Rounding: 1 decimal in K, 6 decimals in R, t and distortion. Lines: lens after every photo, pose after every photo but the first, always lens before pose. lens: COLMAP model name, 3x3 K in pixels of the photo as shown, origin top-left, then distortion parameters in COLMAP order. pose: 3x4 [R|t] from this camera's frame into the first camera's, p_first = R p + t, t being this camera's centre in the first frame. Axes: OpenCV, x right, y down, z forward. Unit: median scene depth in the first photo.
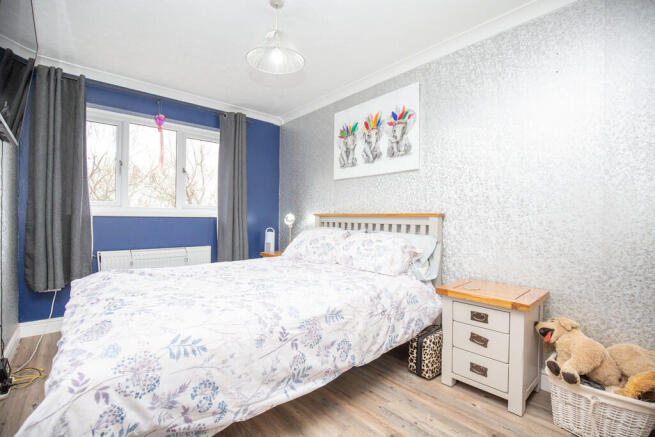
lens RADIAL K [[298.5, 0, 330.4], [0, 298.5, 219.0], [0, 0, 1]] dist [-0.003184, -0.000108]
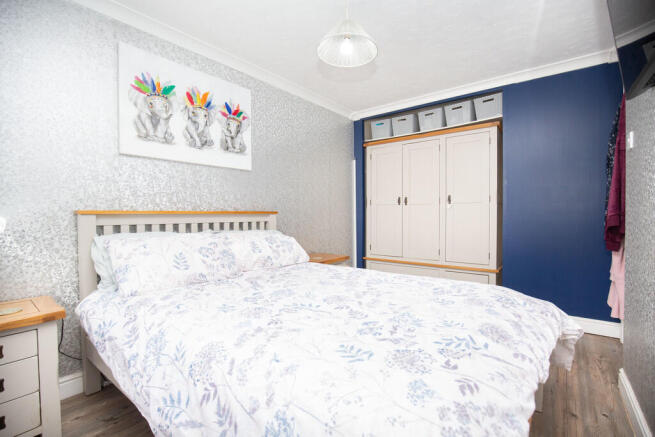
lens RADIAL K [[298.5, 0, 330.2], [0, 298.5, 216.7], [0, 0, 1]] dist [-0.003184, -0.000108]
pose [[-0.166339, -0.023188, 0.985796, -0.762673], [0.003000, 0.999707, 0.024021, -0.021867], [-0.986064, 0.006953, -0.166221, 0.819347]]
